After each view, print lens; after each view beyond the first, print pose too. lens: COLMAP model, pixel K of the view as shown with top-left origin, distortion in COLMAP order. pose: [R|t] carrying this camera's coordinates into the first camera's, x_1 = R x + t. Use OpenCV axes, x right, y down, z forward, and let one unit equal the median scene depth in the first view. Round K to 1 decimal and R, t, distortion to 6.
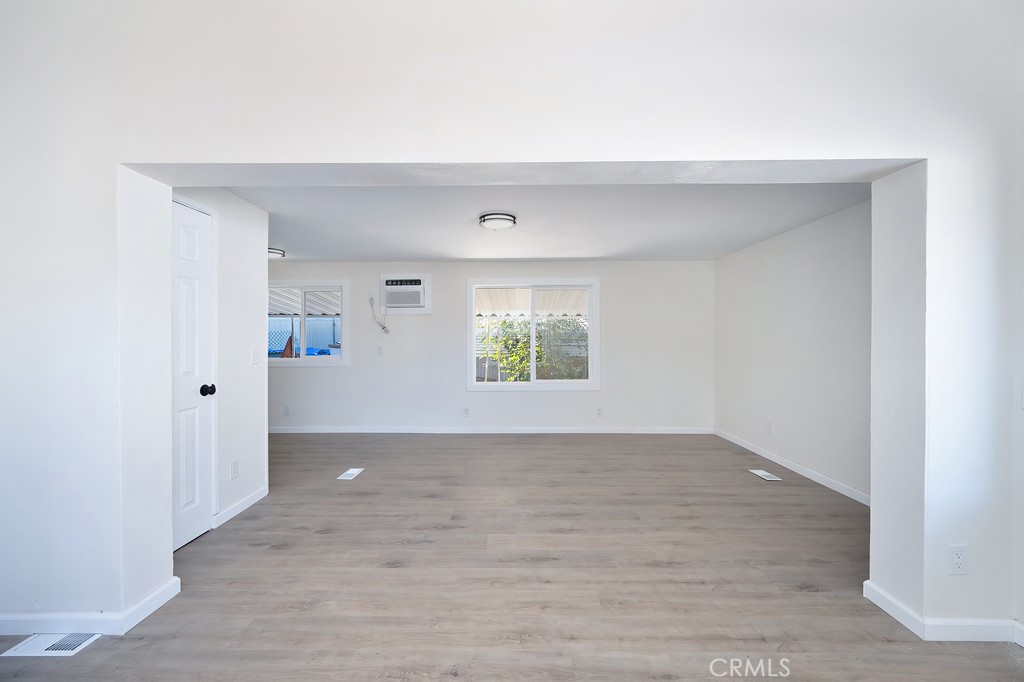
lens RADIAL K [[402.4, 0, 510.6], [0, 402.4, 341.9], [0, 0, 1]] dist [-0.000175, -0.000064]
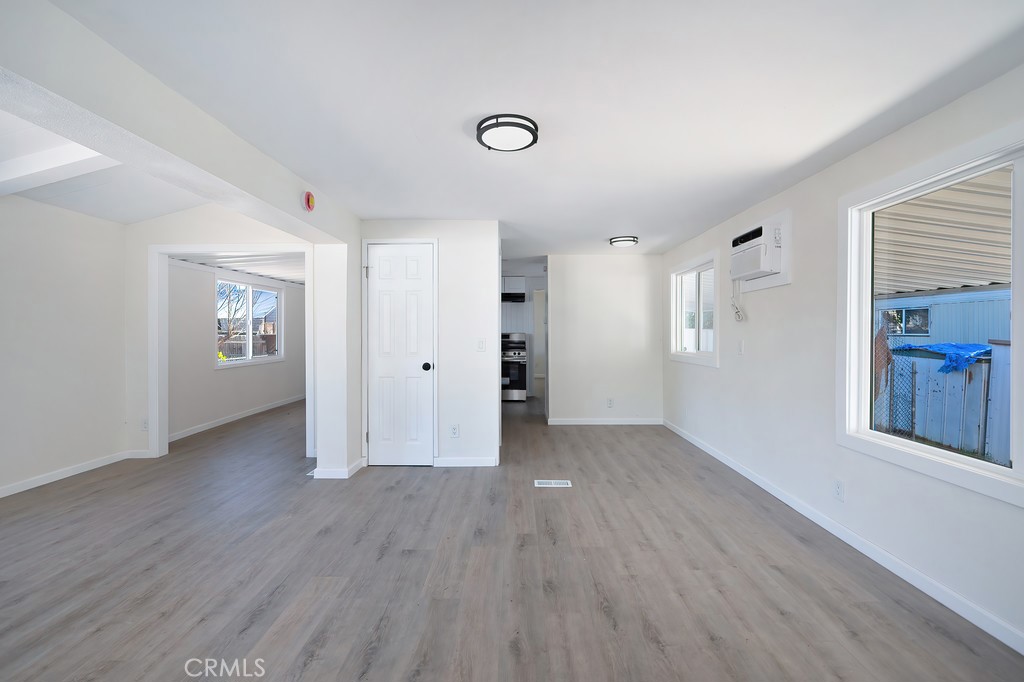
lens RADIAL K [[434.8, 0, 512.8], [0, 434.8, 338.1], [0, 0, 1]] dist [0.001212, 0.000119]
pose [[0.001439, 0.017767, -0.999841, 0.784846], [-0.003302, 0.999837, 0.017762, -0.012015], [0.999994, 0.003276, 0.001497, 1.294532]]
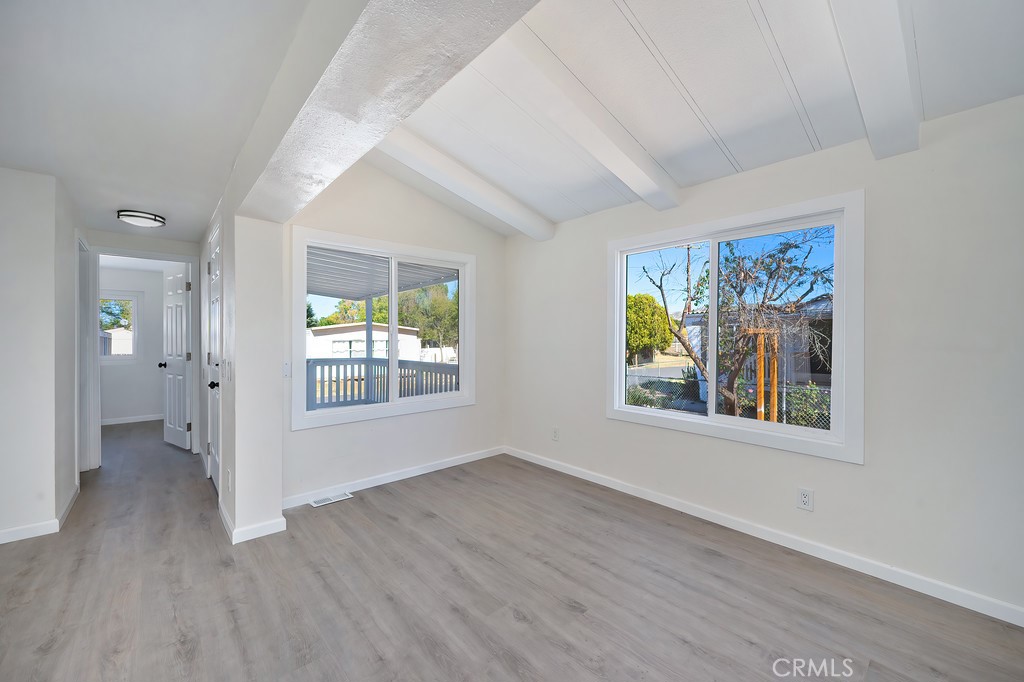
lens RADIAL K [[402.4, 0, 510.6], [0, 402.4, 341.9], [0, 0, 1]] dist [-0.000175, -0.000064]
pose [[-0.670627, -0.003014, 0.741789, -0.471314], [0.006389, 0.999931, 0.009840, -0.005730], [-0.741767, 0.011338, -0.670561, 0.887193]]
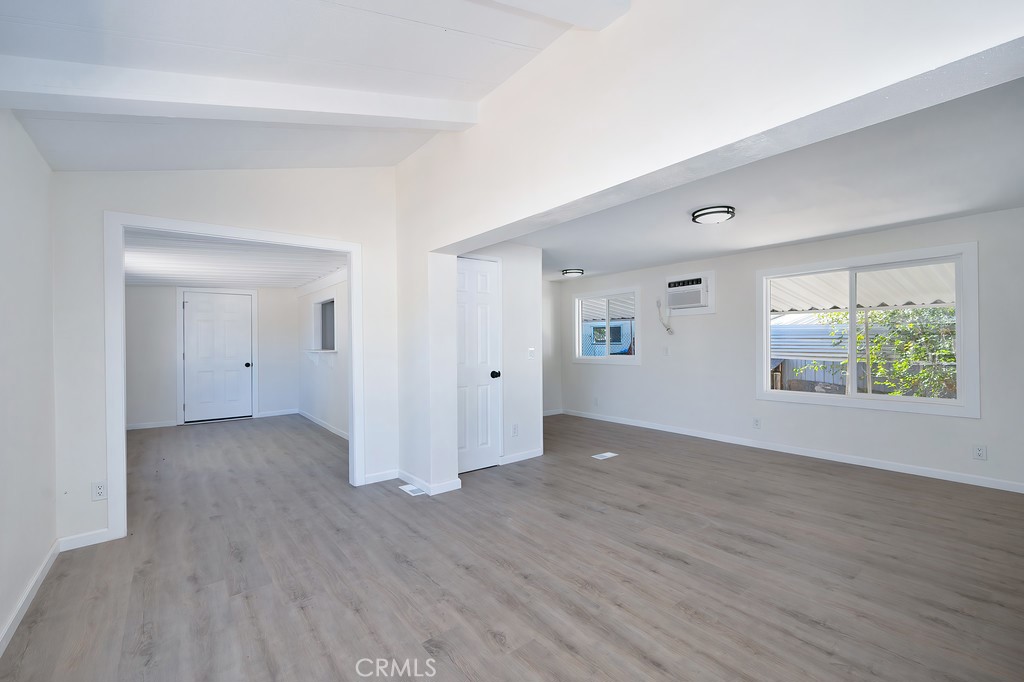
lens RADIAL K [[428.5, 0, 512.7], [0, 428.5, 345.3], [0, 0, 1]] dist [-0.001513, -0.000198]
pose [[0.631977, 0.001627, -0.774986, 0.570787], [0.003524, 0.999981, 0.004973, -0.002200], [0.774980, -0.005873, 0.631959, 0.005935]]
